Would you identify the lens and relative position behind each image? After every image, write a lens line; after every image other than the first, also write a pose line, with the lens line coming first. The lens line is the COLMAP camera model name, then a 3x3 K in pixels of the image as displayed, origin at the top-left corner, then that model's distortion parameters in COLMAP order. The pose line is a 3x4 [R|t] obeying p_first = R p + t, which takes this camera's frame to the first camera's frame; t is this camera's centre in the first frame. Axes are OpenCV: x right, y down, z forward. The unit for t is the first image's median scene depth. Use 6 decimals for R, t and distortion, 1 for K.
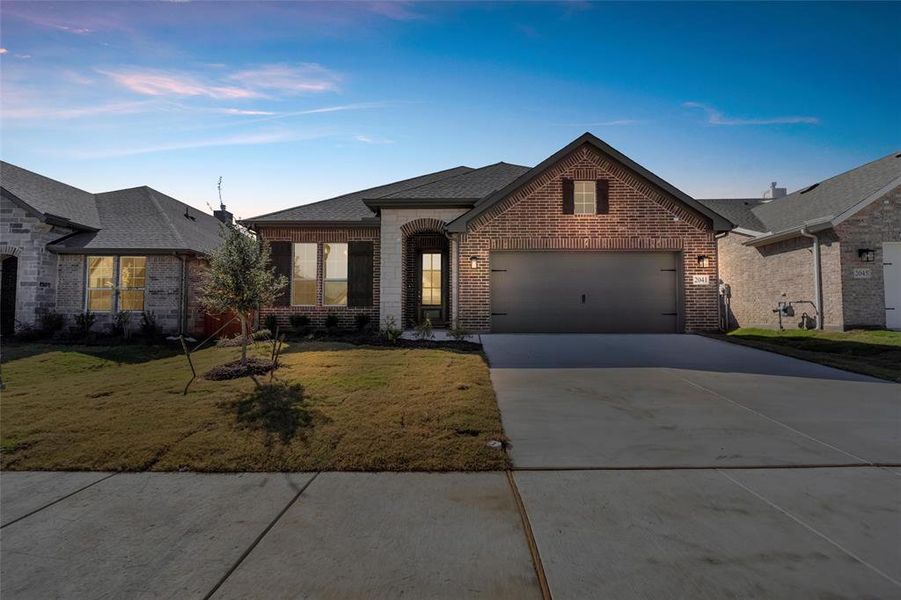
lens RADIAL K [[360.6, 0, 449.3], [0, 360.6, 304.6], [0, 0, 1]] dist [-0.000268, -0.000123]
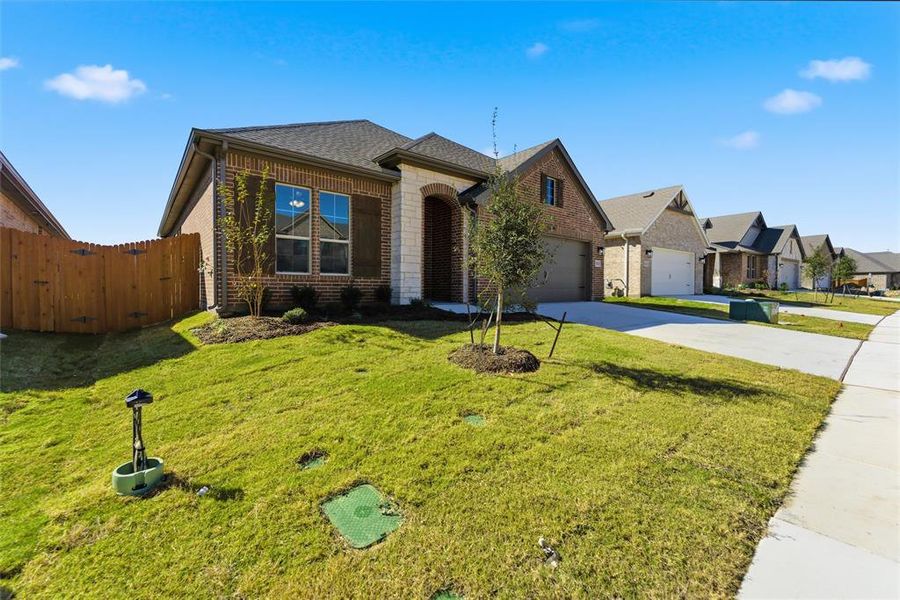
lens RADIAL K [[369.3, 0, 450.3], [0, 369.3, 295.2], [0, 0, 1]] dist [-0.000302, 0.000233]
pose [[0.757226, -0.011269, 0.653056, -0.922429], [-0.023833, 0.998709, 0.044868, 0.007737], [-0.652718, -0.049539, 0.755979, 0.340554]]
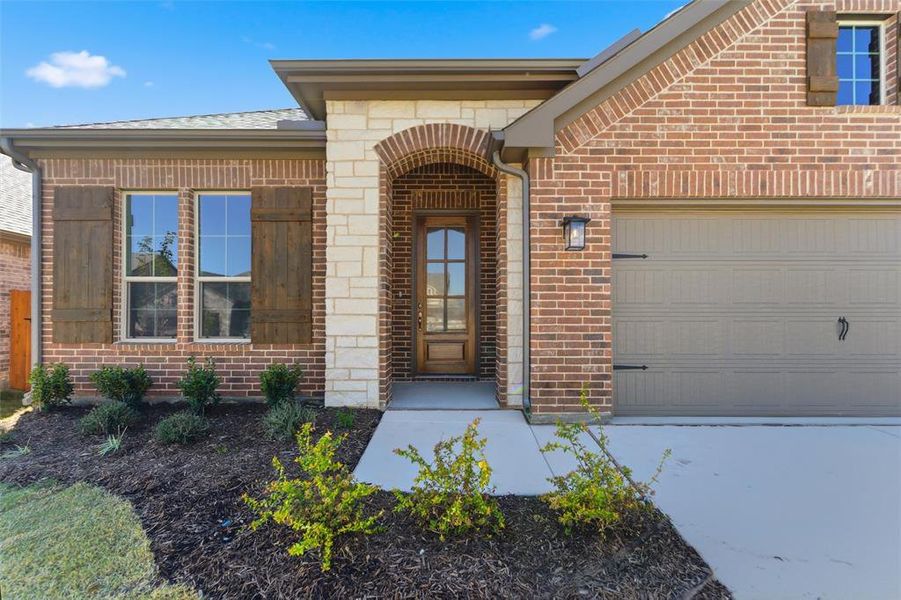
lens RADIAL K [[371.4, 0, 452.5], [0, 371.4, 315.2], [0, 0, 1]] dist [0.000917, 0.000045]
pose [[0.999913, 0.000133, 0.013220, -0.076918], [-0.000507, 0.999599, 0.028300, -0.055810], [-0.013211, -0.028305, 0.999512, 0.798613]]
